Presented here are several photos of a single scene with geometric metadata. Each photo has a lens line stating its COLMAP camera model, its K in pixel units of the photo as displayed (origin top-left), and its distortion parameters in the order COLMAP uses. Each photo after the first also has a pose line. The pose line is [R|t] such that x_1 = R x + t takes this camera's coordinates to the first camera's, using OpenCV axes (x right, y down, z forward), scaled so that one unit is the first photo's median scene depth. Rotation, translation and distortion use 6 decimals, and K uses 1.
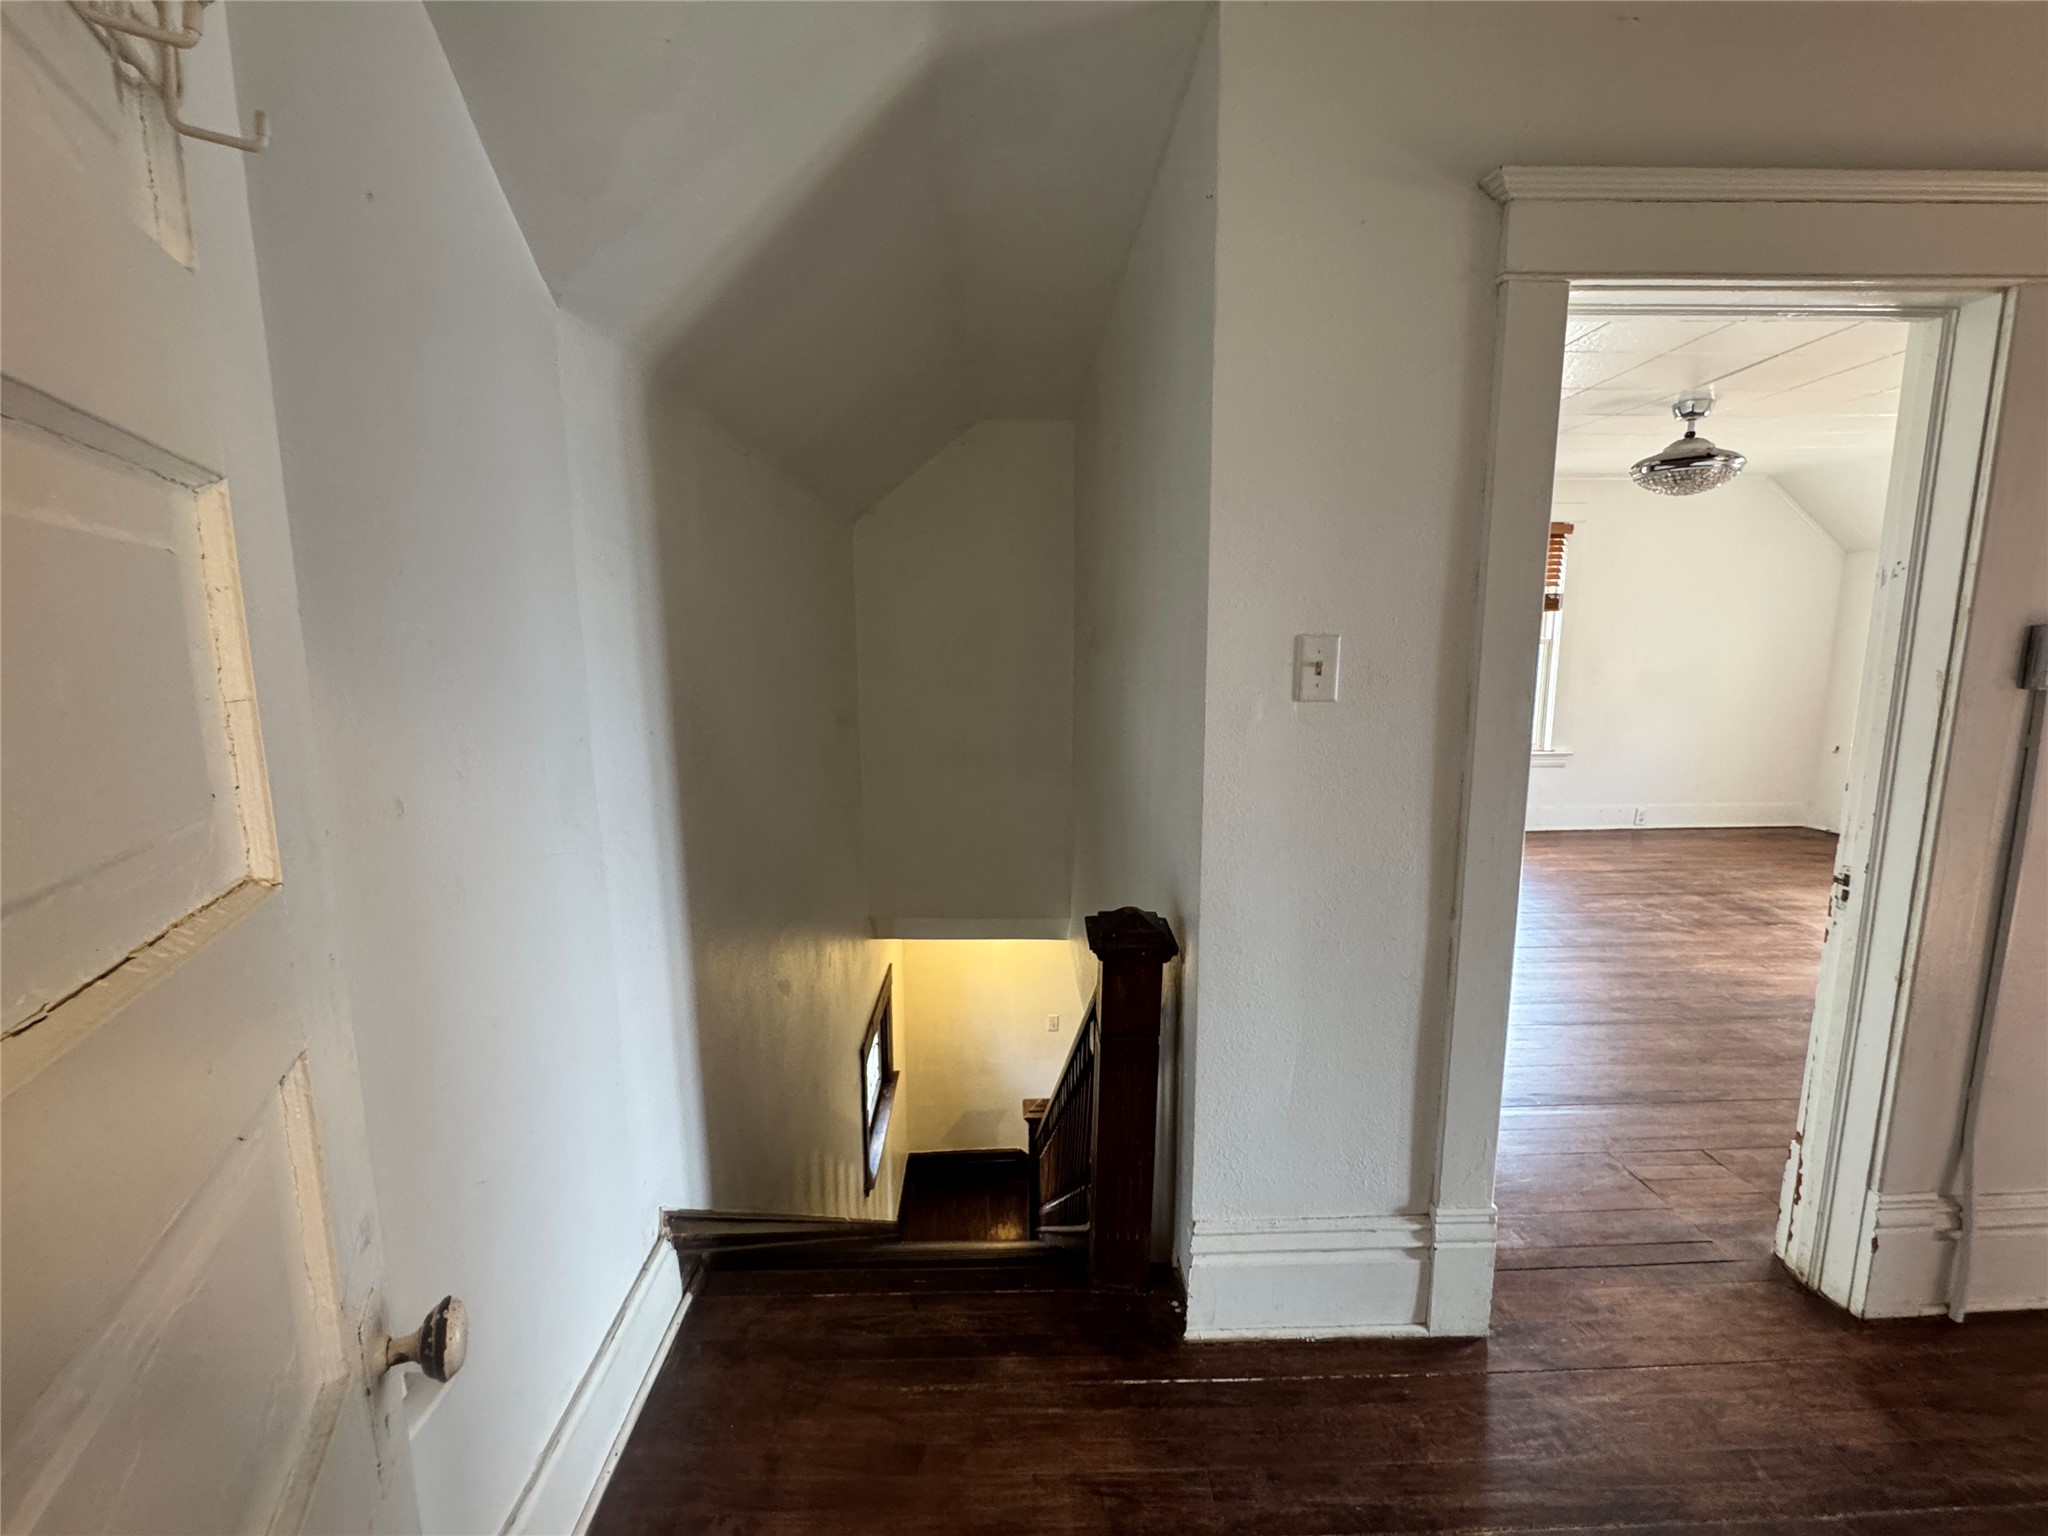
lens RADIAL K [[818.0, 0, 1024.0], [0, 818.0, 765.4], [0, 0, 1]] dist [-0.002888, -0.000280]
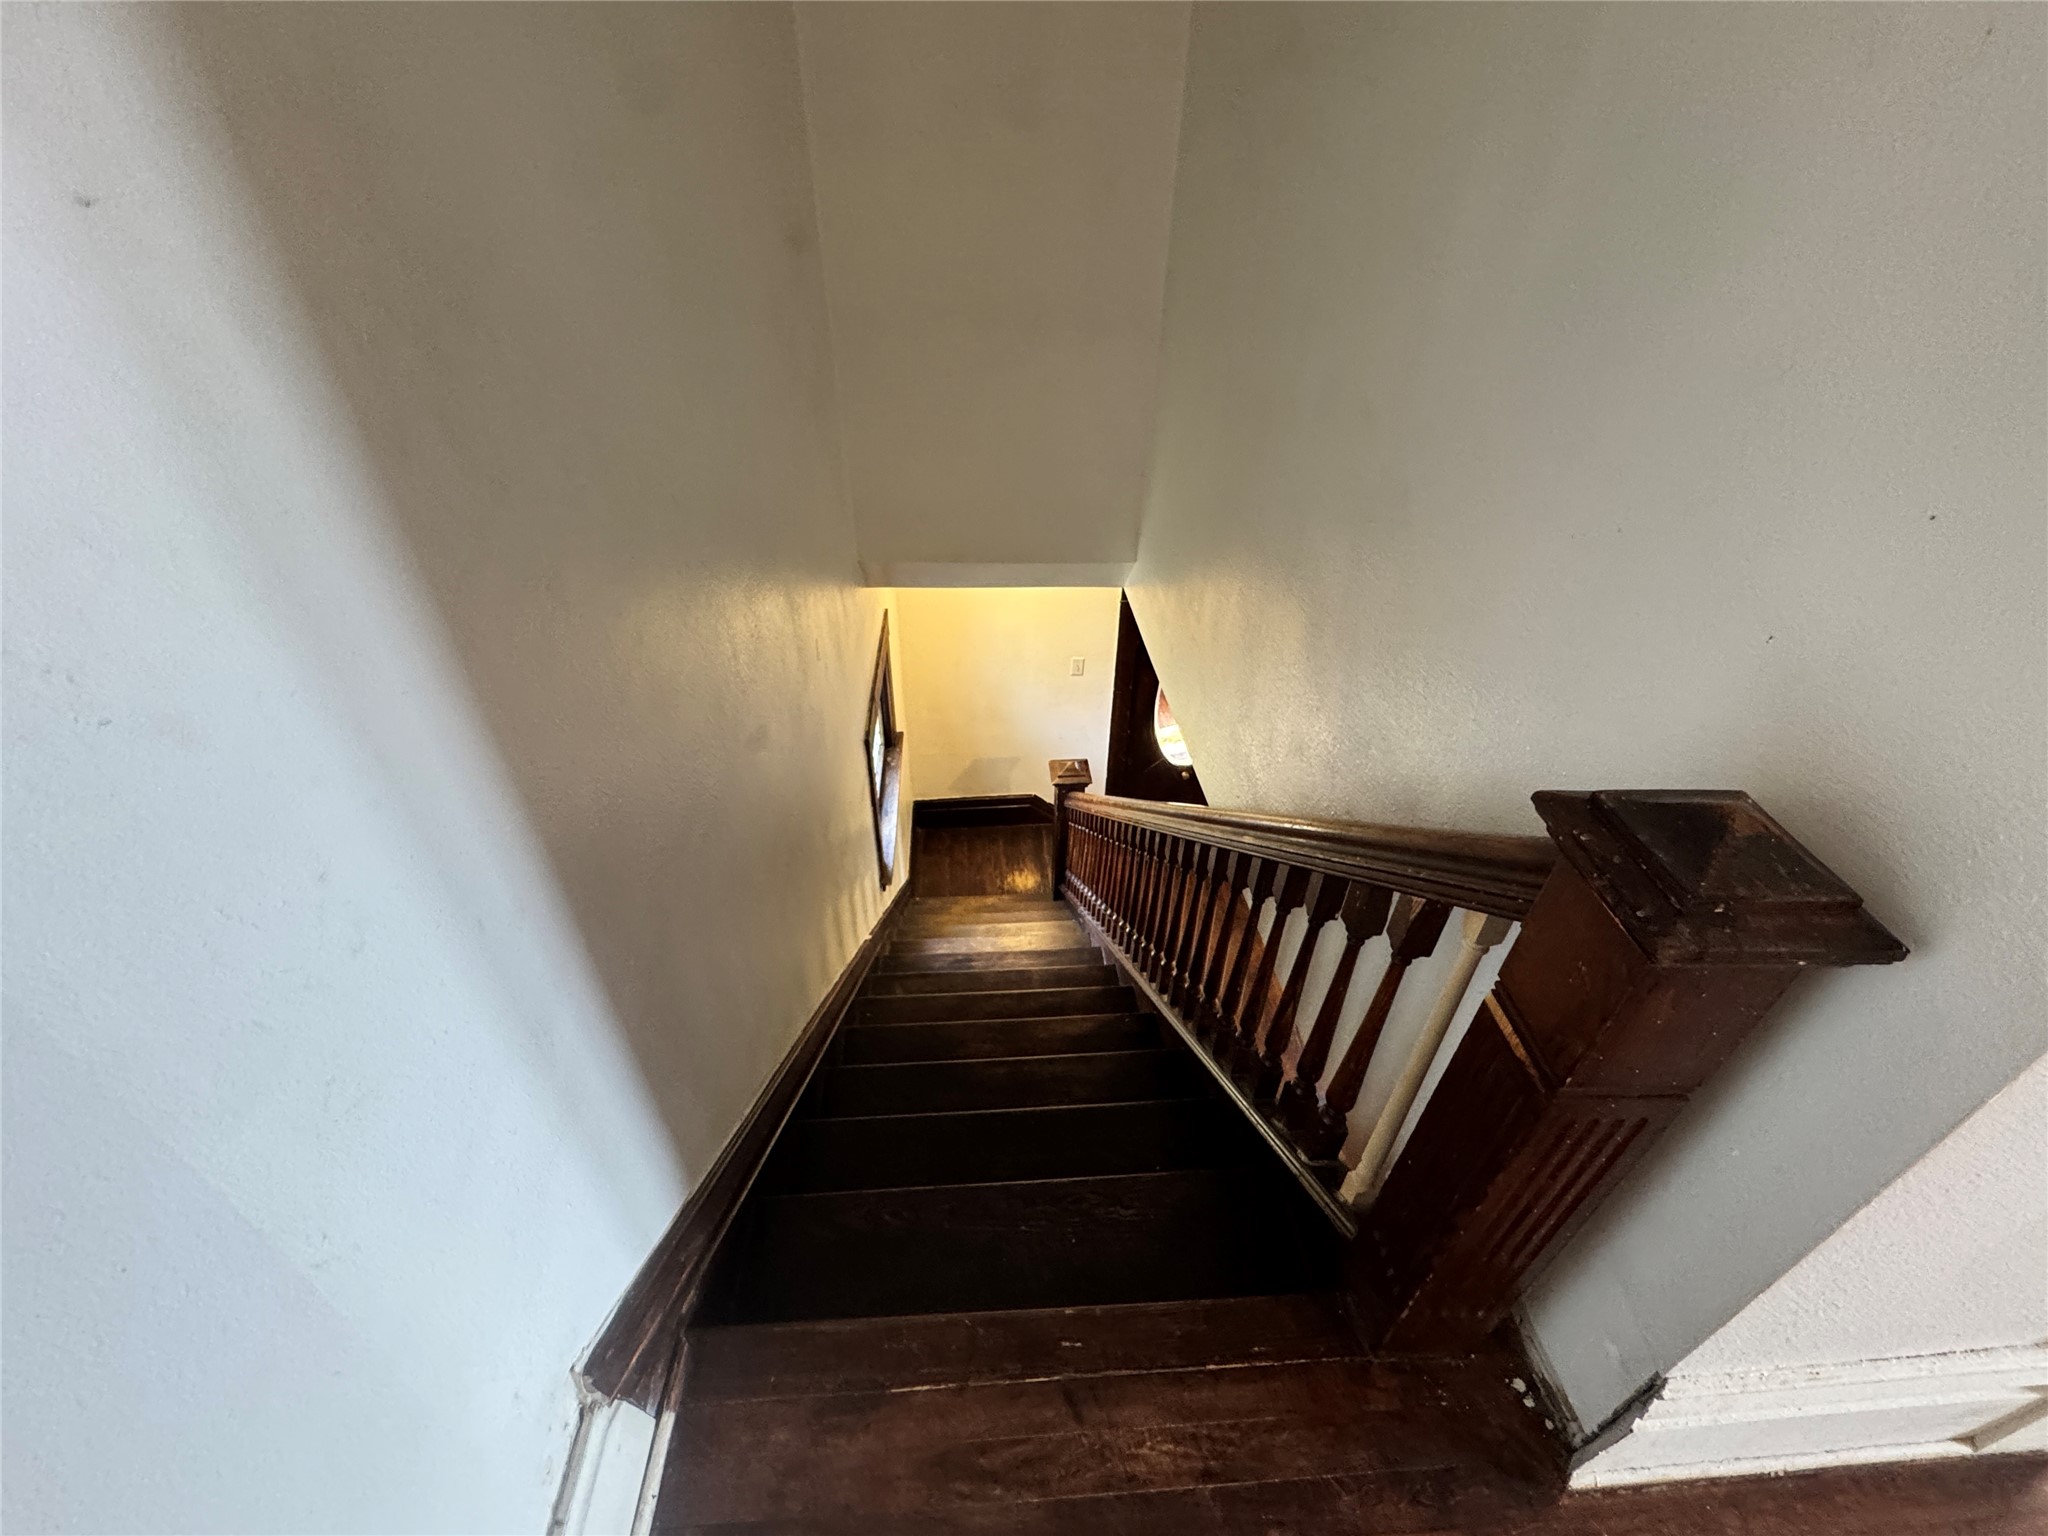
lens RADIAL K [[851.7, 0, 1024.0], [0, 851.7, 768.0], [0, 0, 1]] dist [0.001359, 0.000066]
pose [[0.999521, -0.005529, 0.030449, -0.066964], [-0.009311, 0.884587, 0.466283, -0.002887], [-0.029513, -0.466343, 0.884112, 0.248981]]
